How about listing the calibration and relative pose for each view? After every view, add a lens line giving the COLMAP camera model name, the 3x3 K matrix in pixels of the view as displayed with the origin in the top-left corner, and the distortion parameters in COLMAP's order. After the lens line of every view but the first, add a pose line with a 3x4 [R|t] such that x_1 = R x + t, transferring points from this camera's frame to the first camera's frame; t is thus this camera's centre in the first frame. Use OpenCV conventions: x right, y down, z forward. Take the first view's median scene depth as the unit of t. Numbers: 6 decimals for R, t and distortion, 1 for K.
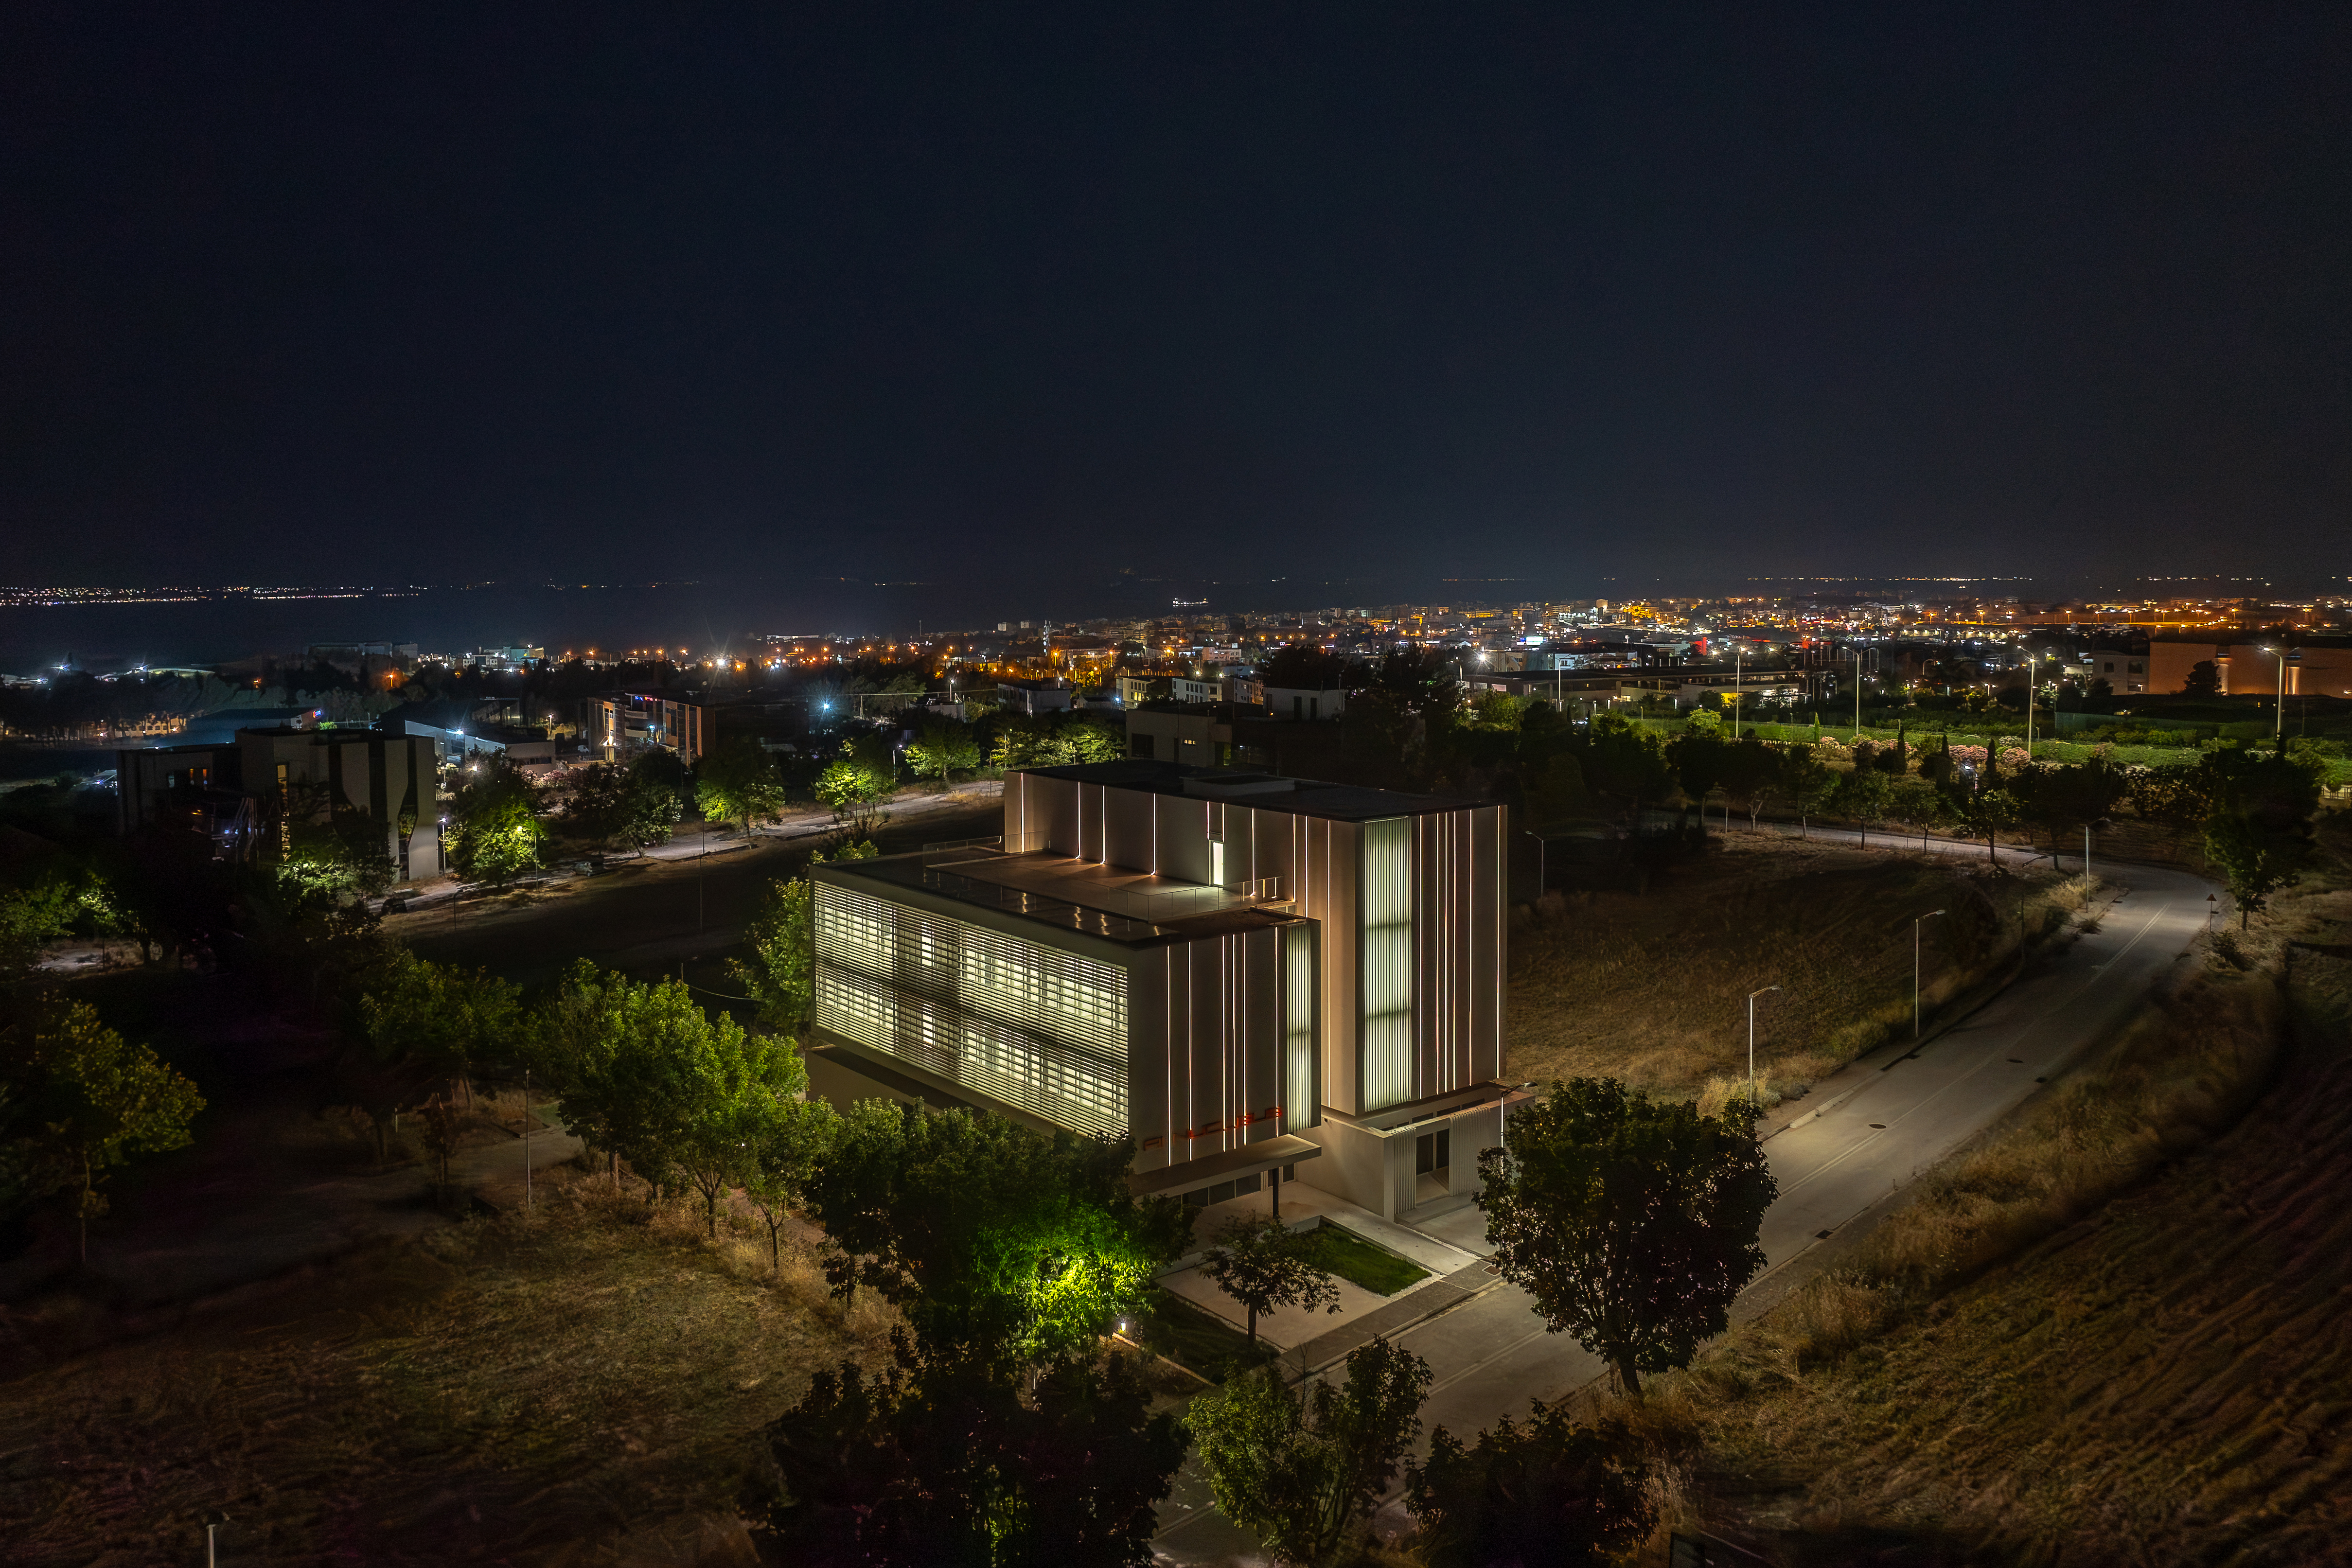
lens RADIAL K [[1750.1, 0, 1177.8], [0, 1750.1, 638.3], [0, 0, 1]] dist [-0.001272, -0.000924]
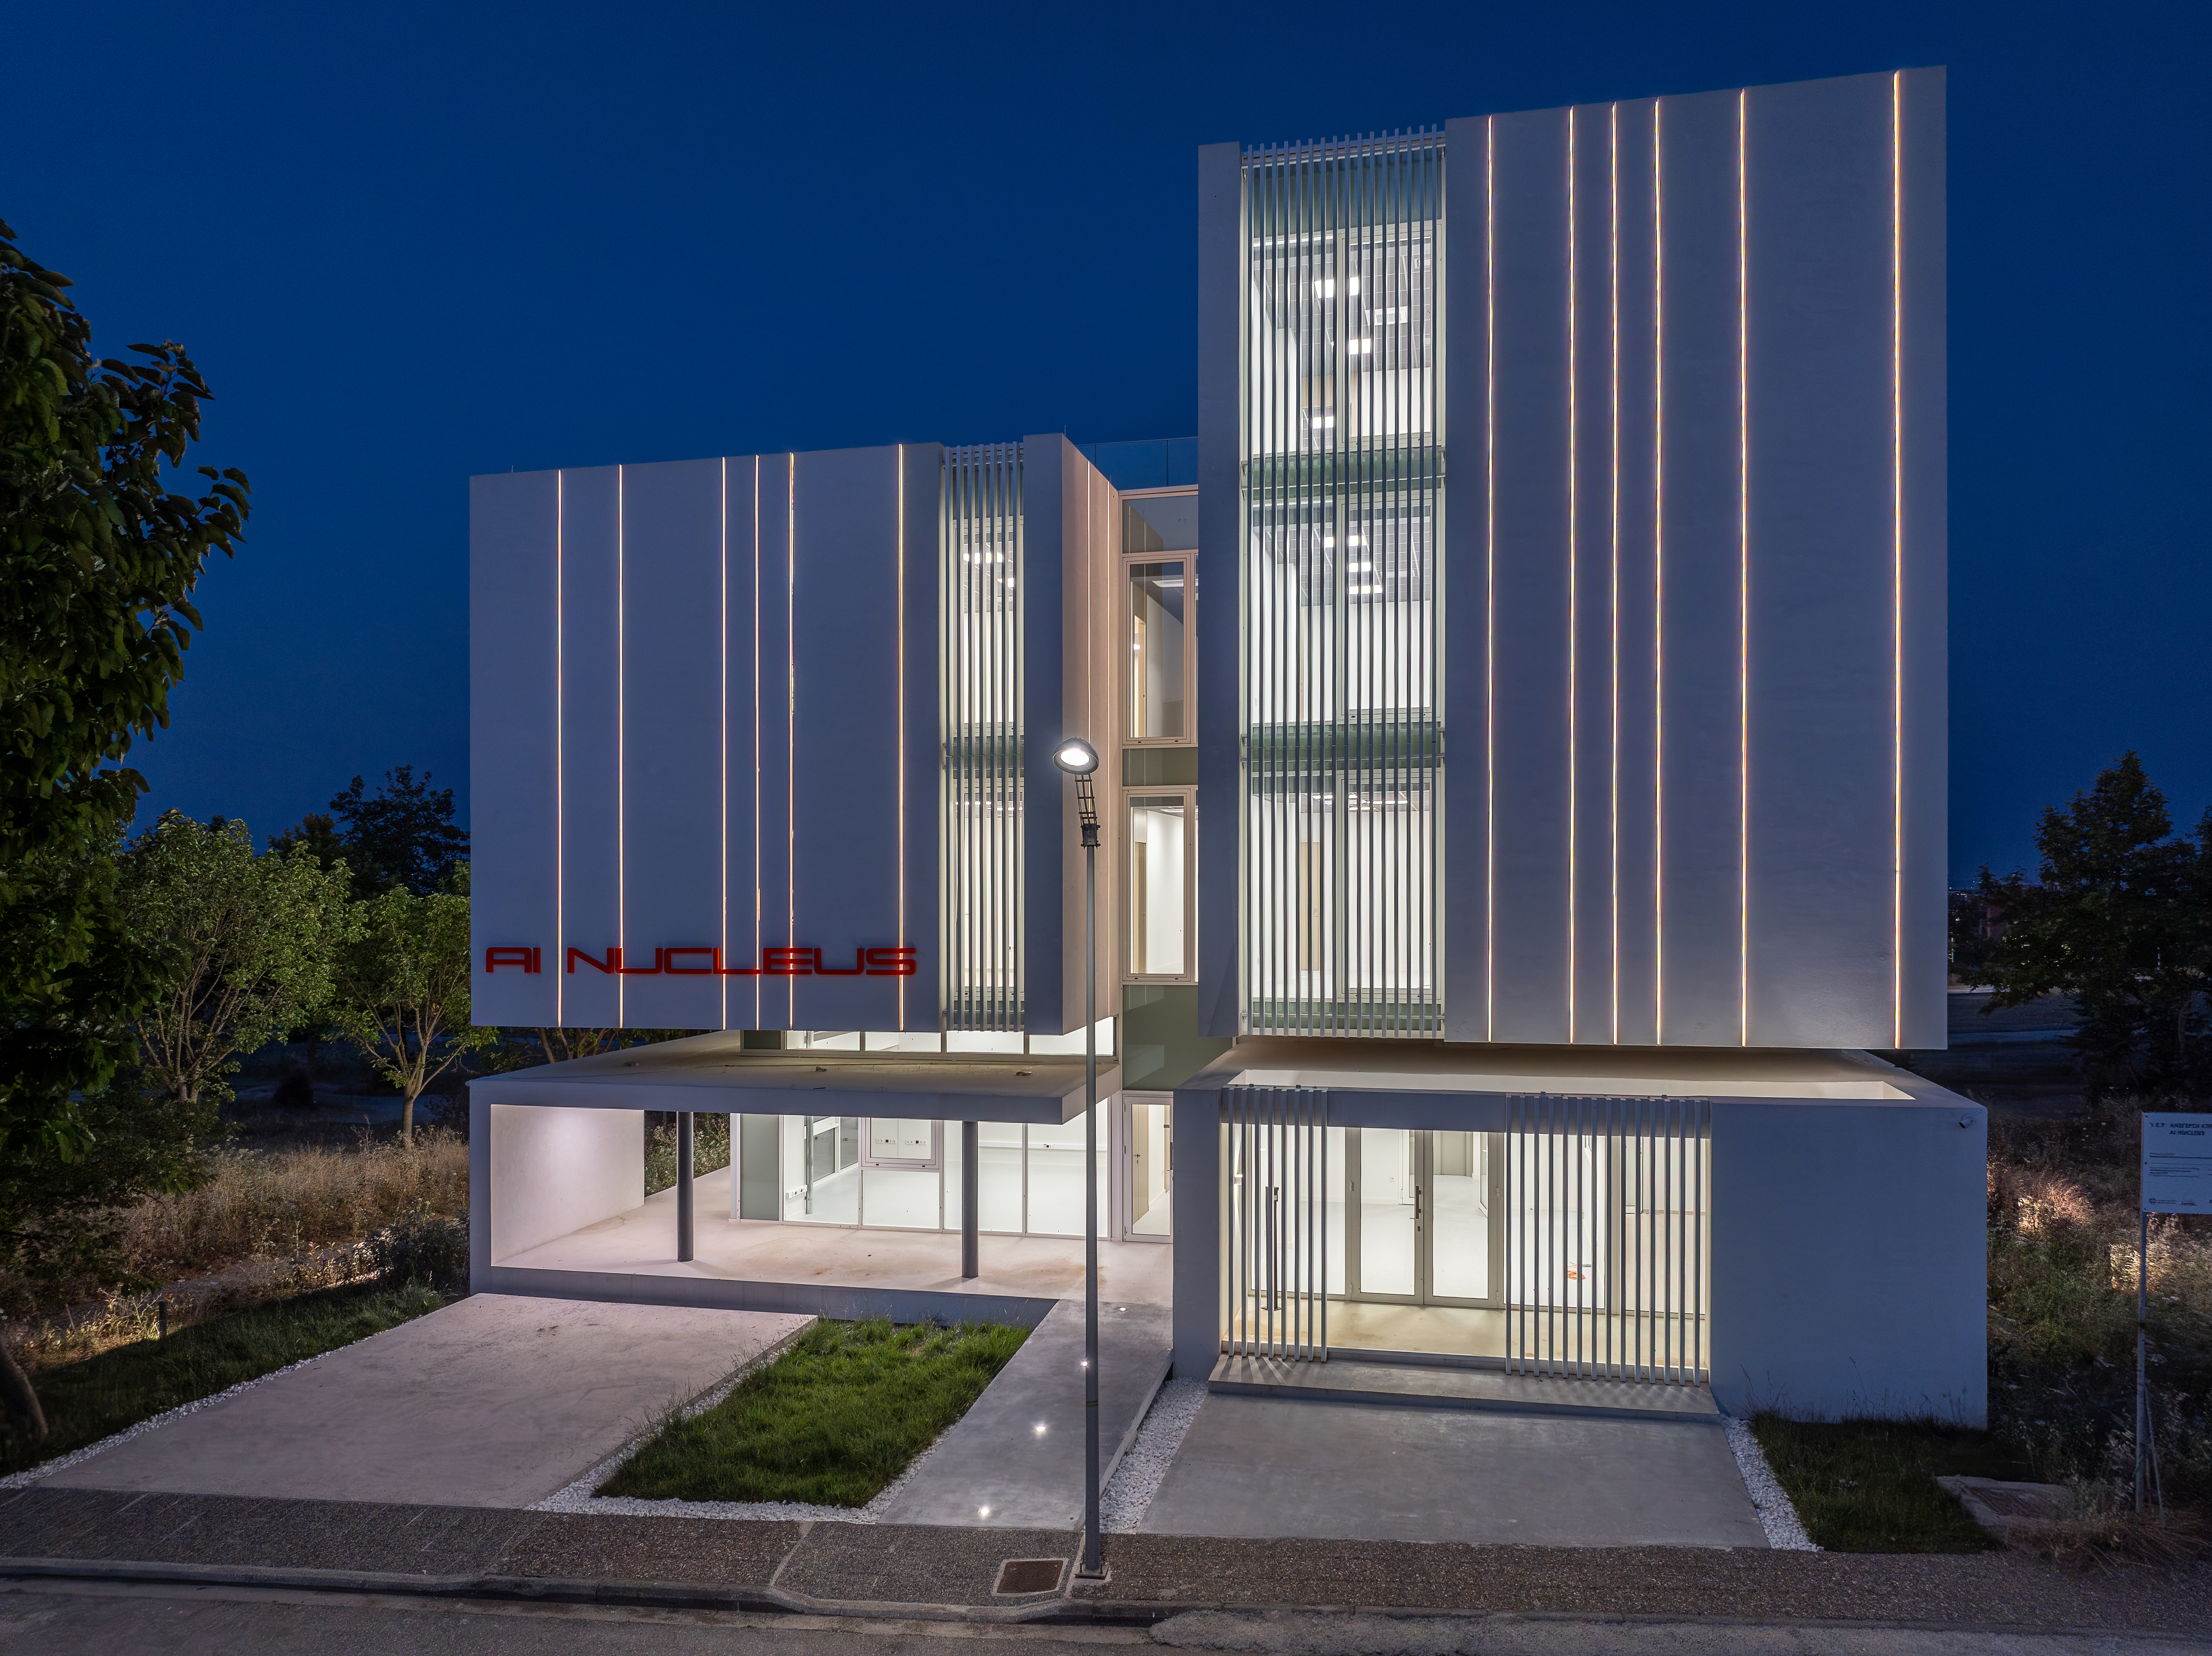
lens RADIAL K [[1530.0, 0, 1109.5], [0, 1530.0, 894.1], [0, 0, 1]] dist [-0.004358, -0.002470]
pose [[0.614472, -0.002167, -0.788935, 0.310672], [-0.023759, 0.999492, -0.021250, 0.246652], [0.788581, 0.031802, 0.614109, 0.791216]]
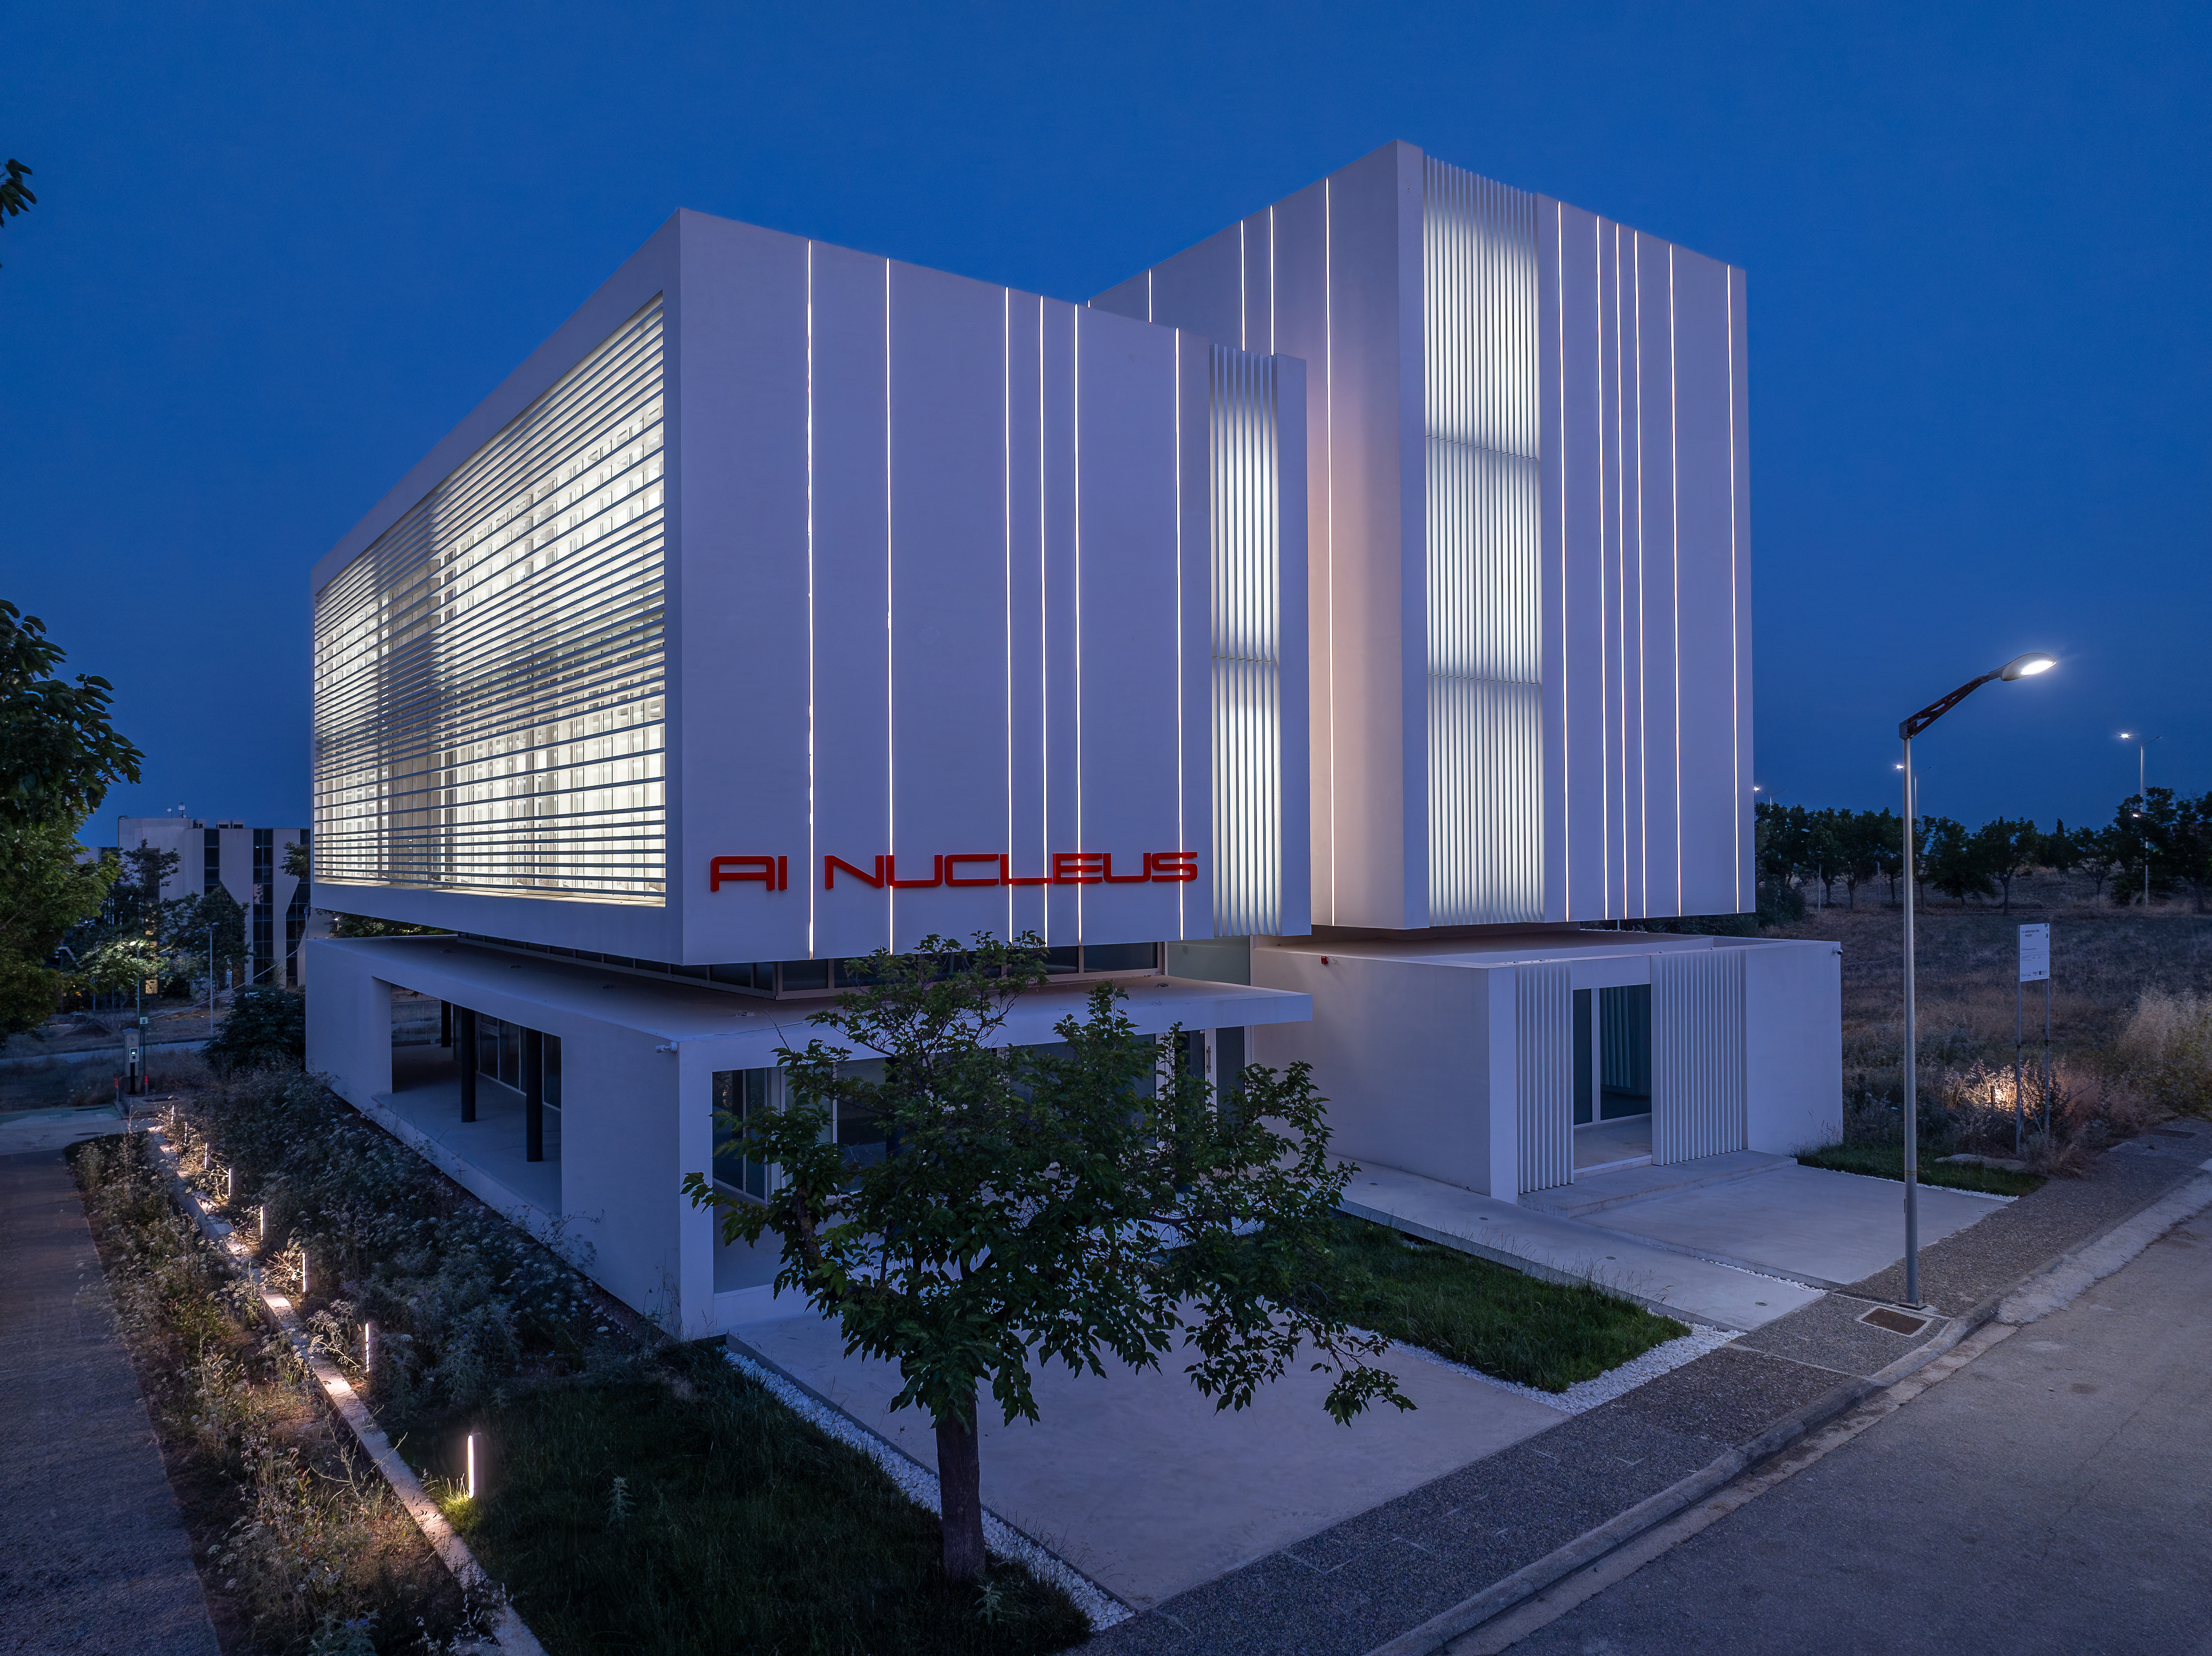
lens RADIAL K [[1542.7, 0, 1106.0], [0, 1542.7, 828.0], [0, 0, 1]] dist [-0.003205, -0.002730]
pose [[0.998208, -0.004237, -0.059694, 0.056577], [0.001513, 0.998959, -0.045599, 0.260163], [0.059825, 0.045427, 0.997175, 0.655652]]
